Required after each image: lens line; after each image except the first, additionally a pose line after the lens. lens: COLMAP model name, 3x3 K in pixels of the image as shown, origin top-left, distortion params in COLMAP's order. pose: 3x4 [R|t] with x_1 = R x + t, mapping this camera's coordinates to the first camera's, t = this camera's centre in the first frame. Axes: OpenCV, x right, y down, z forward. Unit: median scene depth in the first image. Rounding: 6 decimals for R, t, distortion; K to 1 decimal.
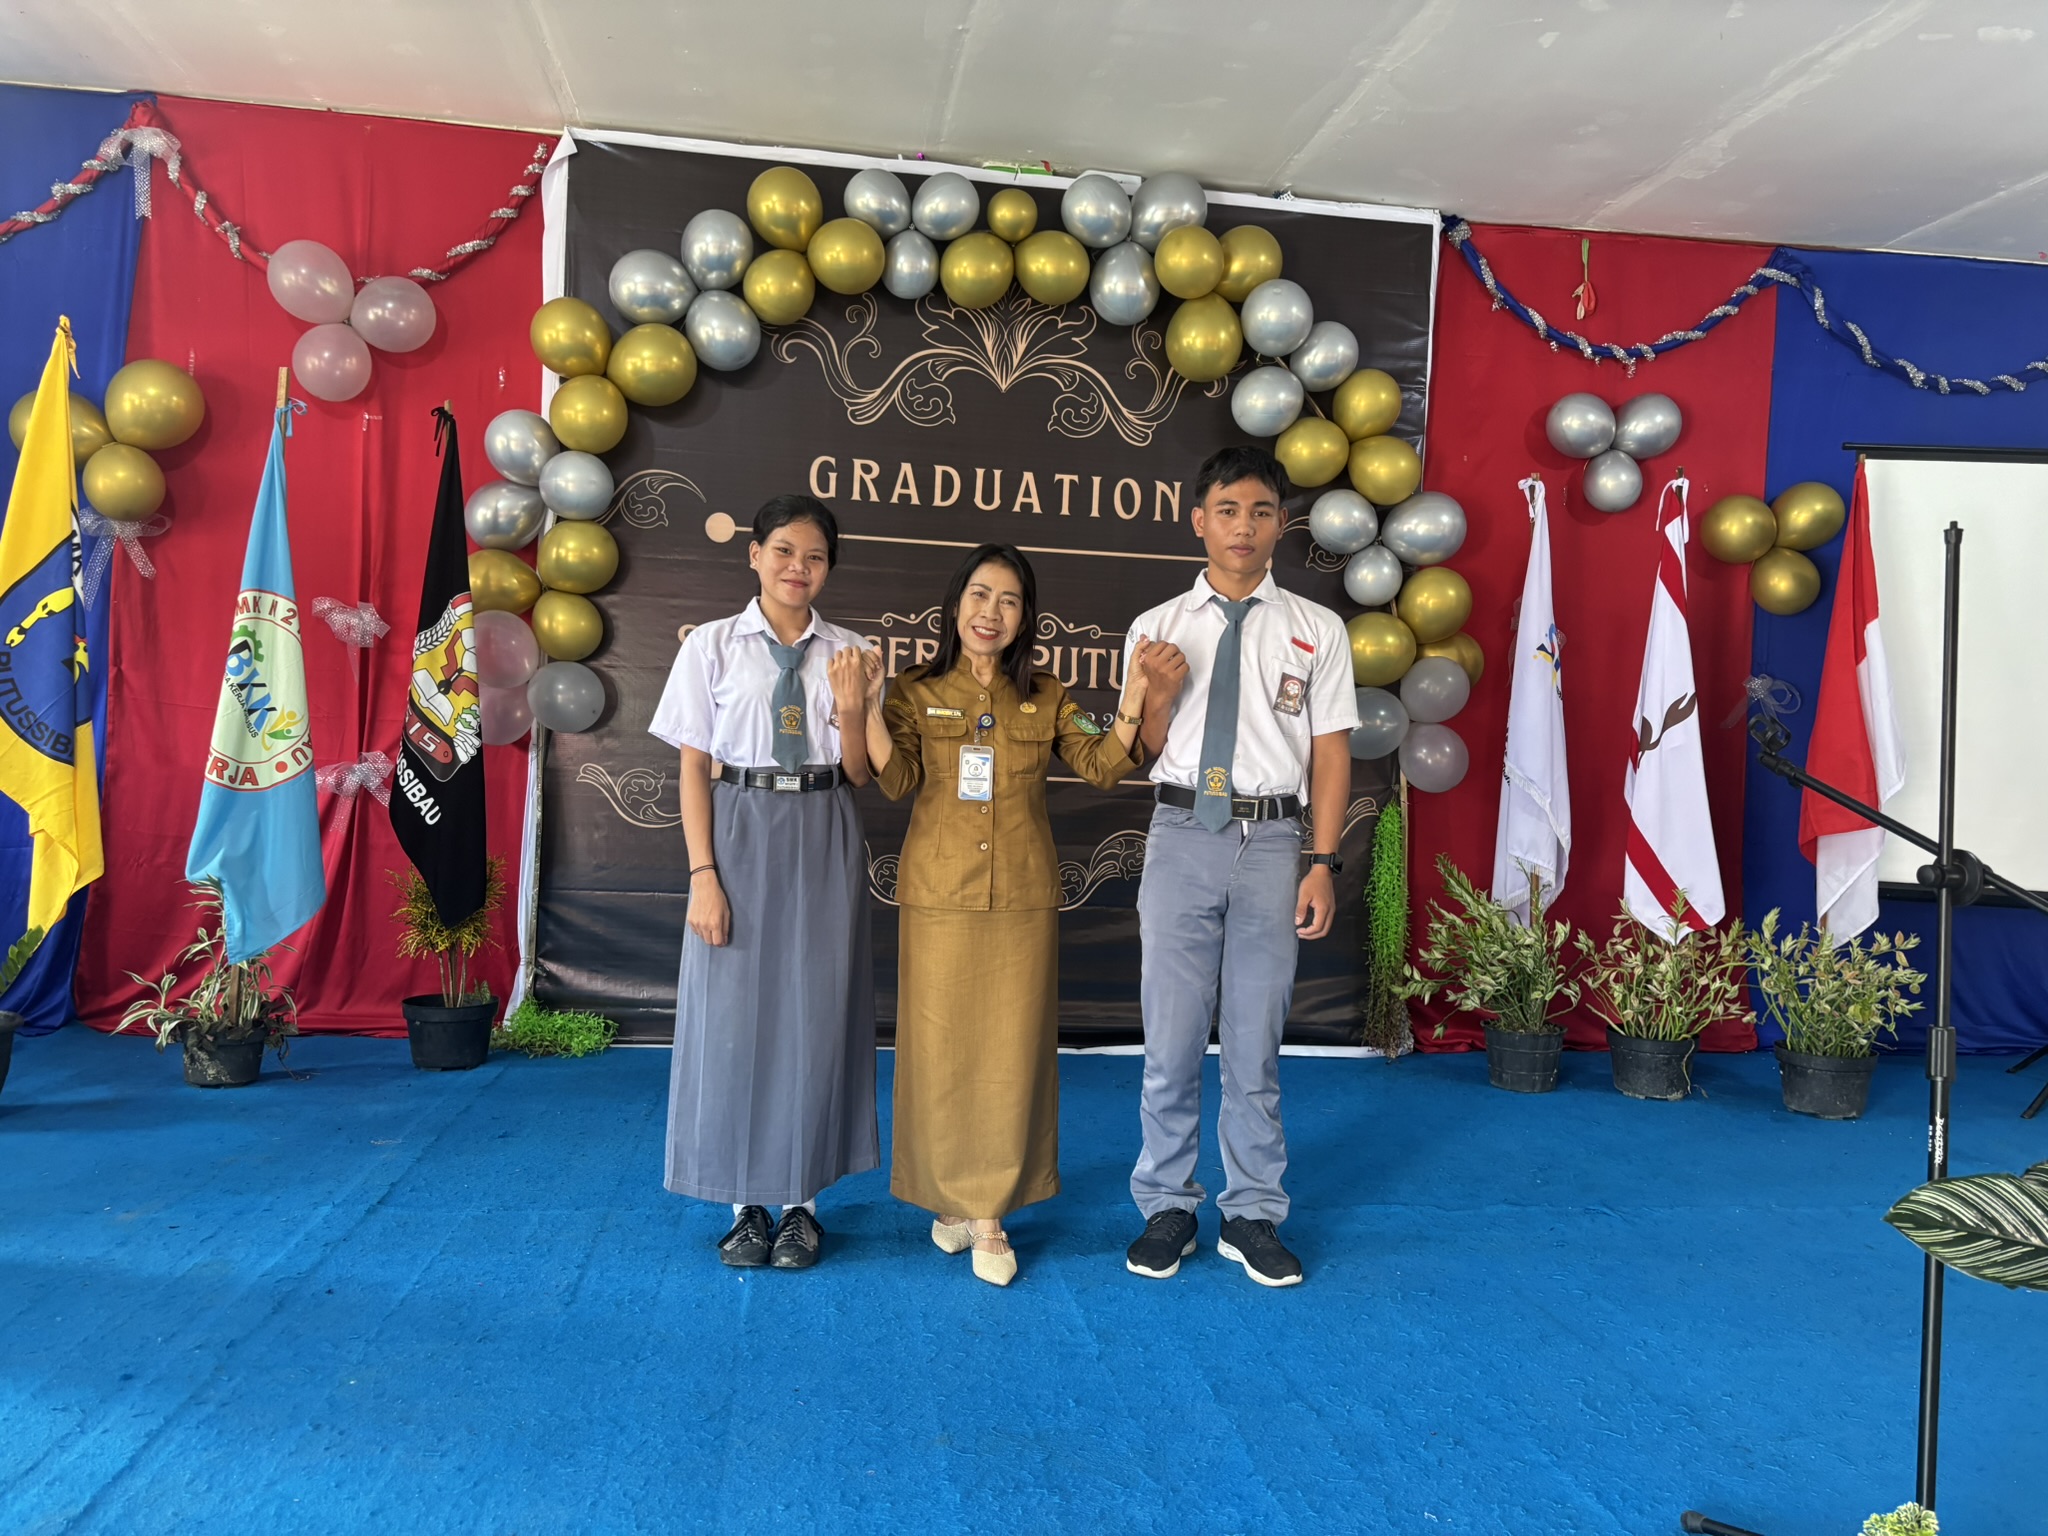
lens RADIAL K [[1563.0, 0, 1031.8], [0, 1563.0, 756.6], [0, 0, 1]] dist [0.044731, -0.043901]
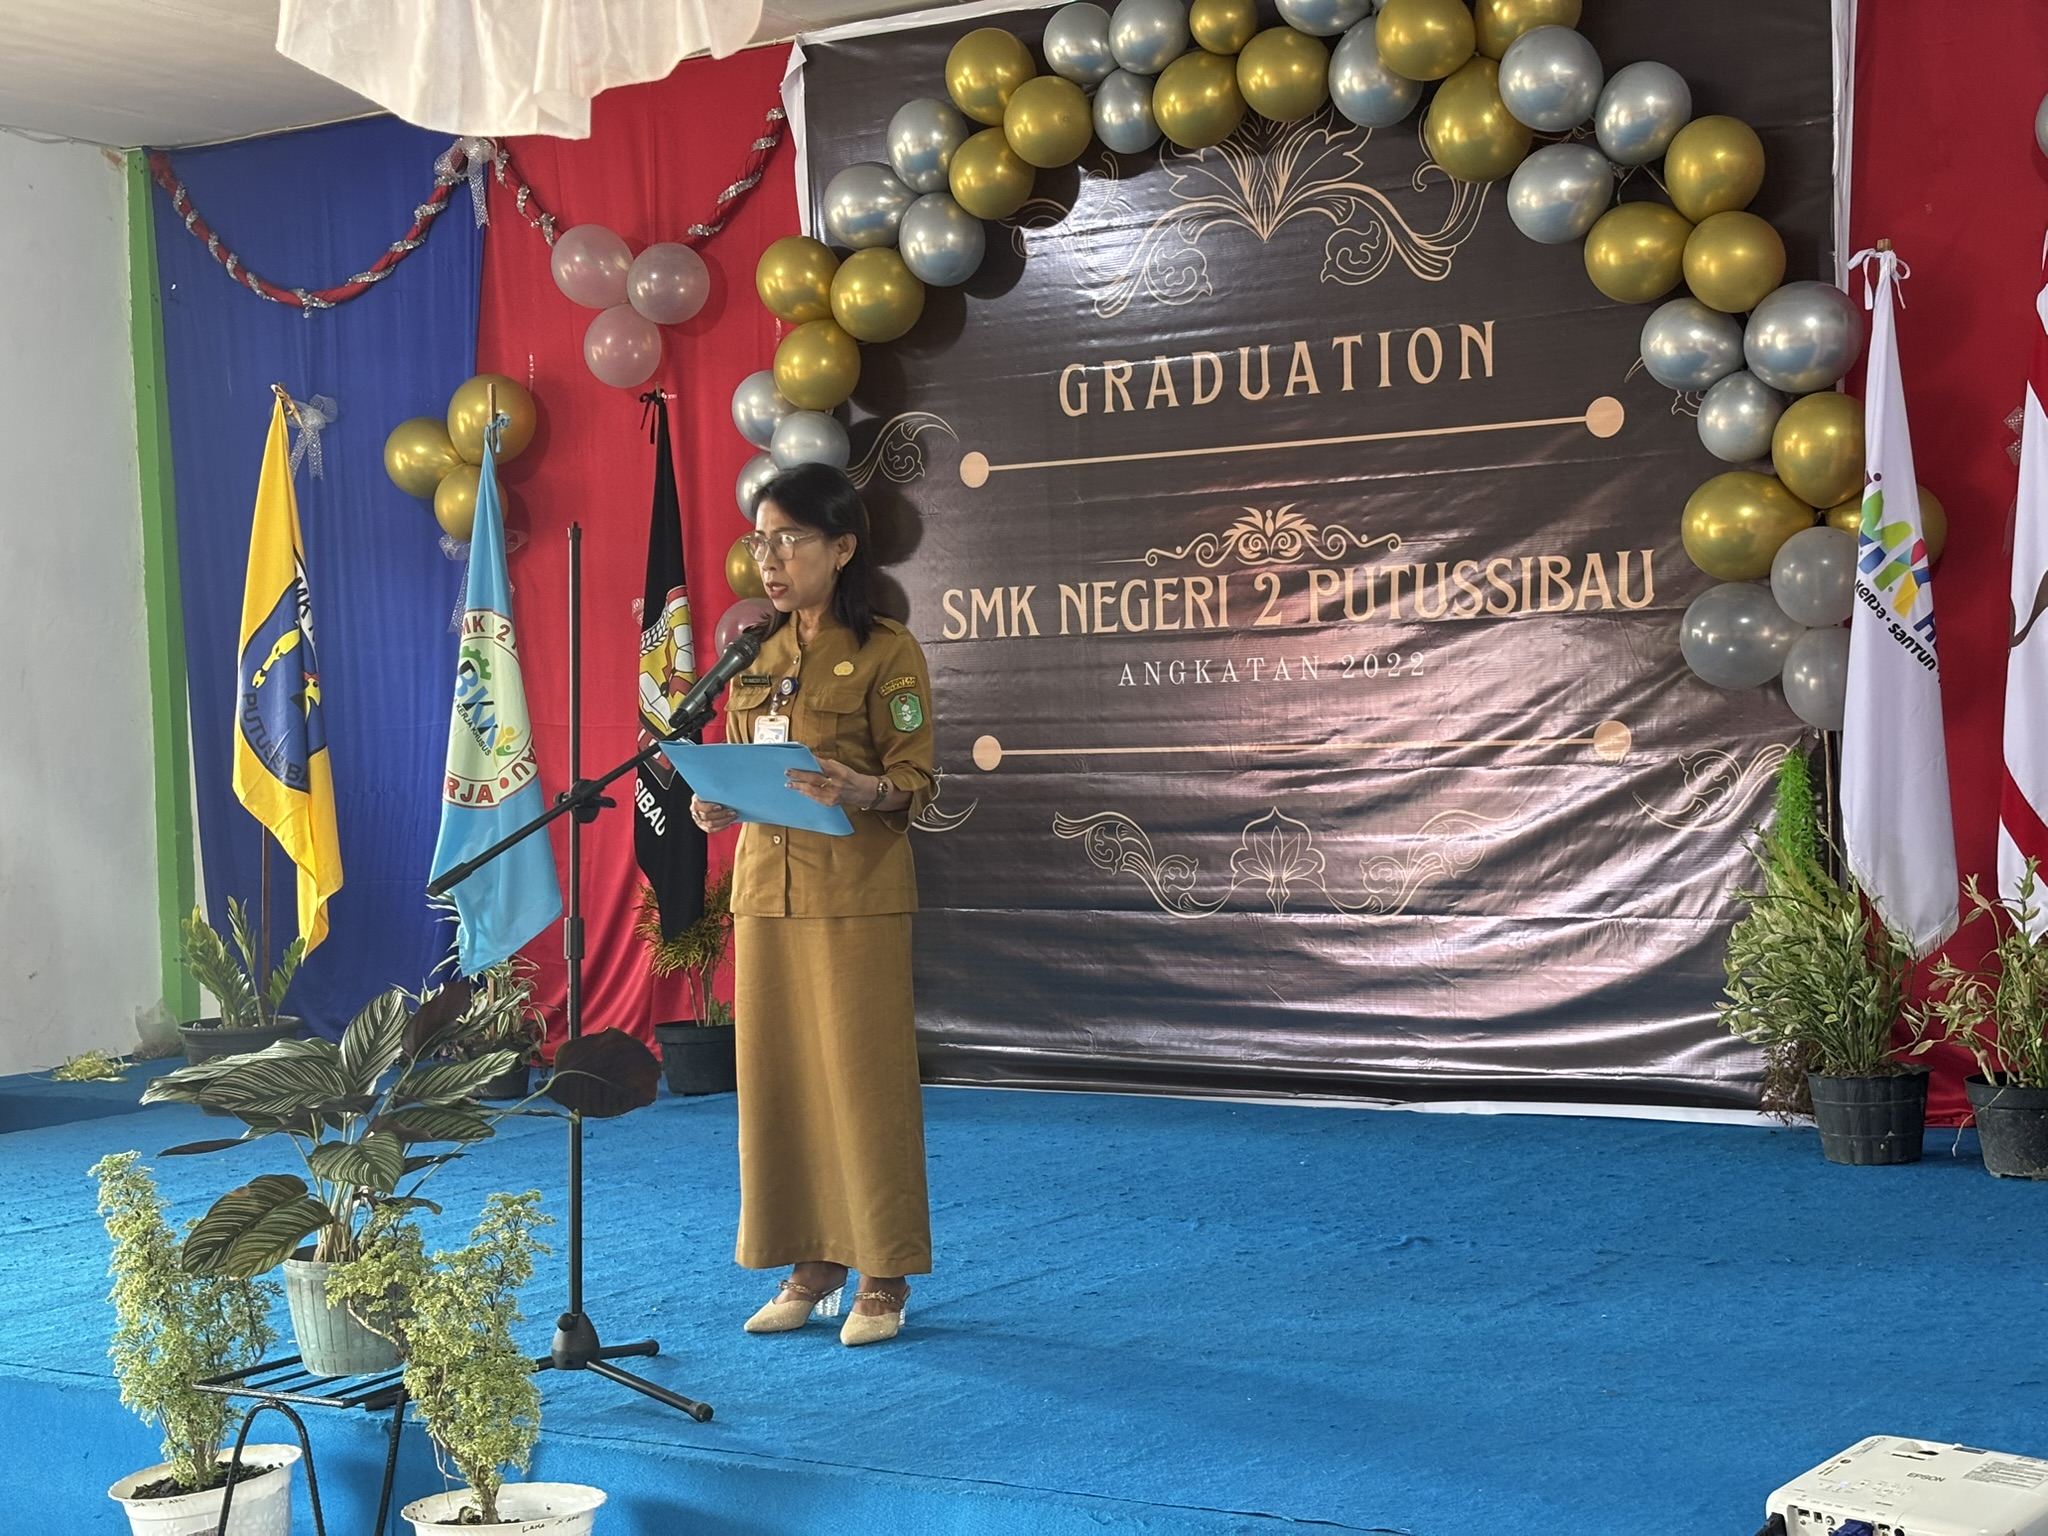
lens RADIAL K [[3121.6, 0, 1013.6], [0, 3121.6, 775.9], [0, 0, 1]] dist [0.150859, 0.000000]
pose [[0.754315, -0.054558, -0.654242, 0.923488], [0.060884, 0.998060, -0.013032, 0.041030], [0.653683, -0.030003, 0.756173, -0.258452]]
